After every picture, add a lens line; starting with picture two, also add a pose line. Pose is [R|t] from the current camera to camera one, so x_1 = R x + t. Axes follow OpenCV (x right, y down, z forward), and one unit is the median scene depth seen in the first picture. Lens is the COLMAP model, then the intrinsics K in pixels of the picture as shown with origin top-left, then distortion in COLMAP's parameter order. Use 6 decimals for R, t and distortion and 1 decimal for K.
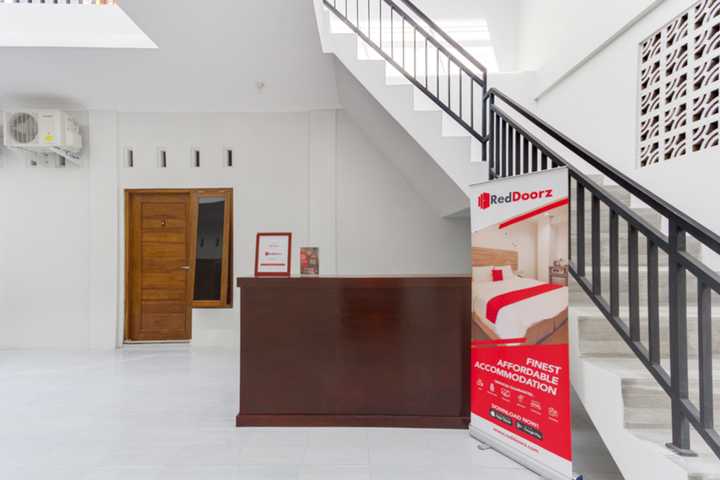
lens RADIAL K [[318.2, 0, 357.7], [0, 318.2, 249.4], [0, 0, 1]] dist [0.002054, 0.000200]
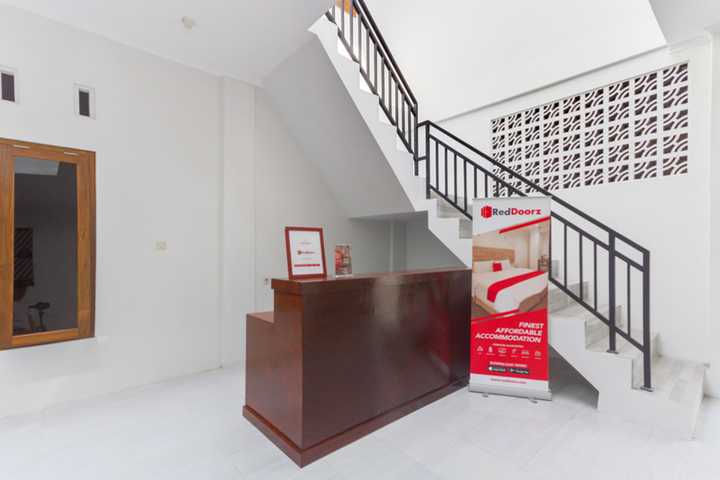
lens RADIAL K [[311.1, 0, 359.7], [0, 311.1, 252.6], [0, 0, 1]] dist [-0.000452, -0.000020]
pose [[0.755916, -0.004560, 0.654652, -0.887062], [-0.004354, 0.999919, 0.011992, 0.004528], [-0.654654, -0.011916, 0.755835, 0.371201]]
